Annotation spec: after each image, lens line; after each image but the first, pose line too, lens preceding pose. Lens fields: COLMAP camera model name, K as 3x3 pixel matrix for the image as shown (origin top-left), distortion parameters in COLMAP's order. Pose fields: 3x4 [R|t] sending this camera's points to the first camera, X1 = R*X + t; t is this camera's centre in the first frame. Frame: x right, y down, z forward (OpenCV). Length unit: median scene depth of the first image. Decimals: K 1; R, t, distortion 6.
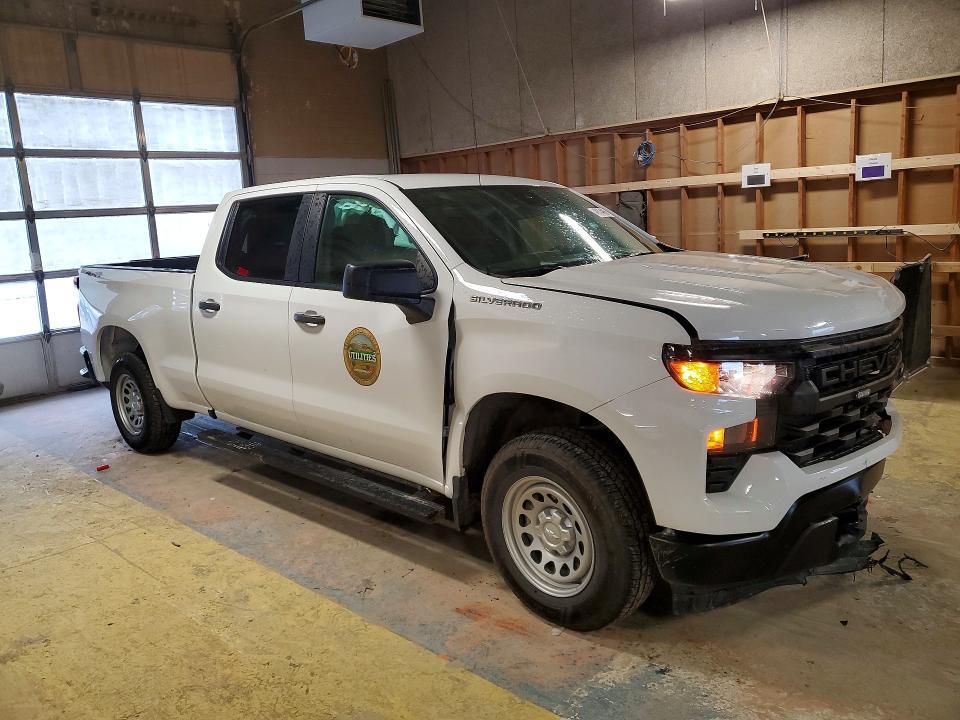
lens RADIAL K [[703.5, 0, 480.0], [0, 703.5, 360.0], [0, 0, 1]] dist [0.010037, 0.008506]
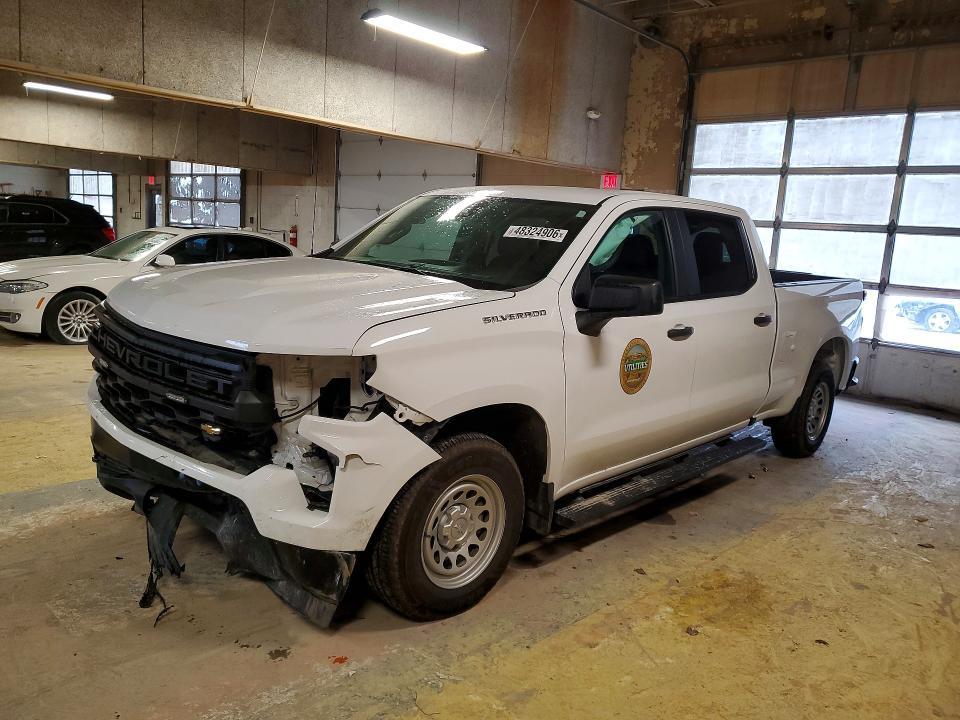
lens RADIAL K [[744.9, 0, 480.0], [0, 744.9, 360.0], [0, 0, 1]] dist [0.020130, -0.004565]
pose [[0.012259, 0.228610, -0.973441, 0.570805], [-0.269755, 0.938176, 0.216930, -0.126630], [0.962851, 0.259932, 0.073170, 0.482631]]
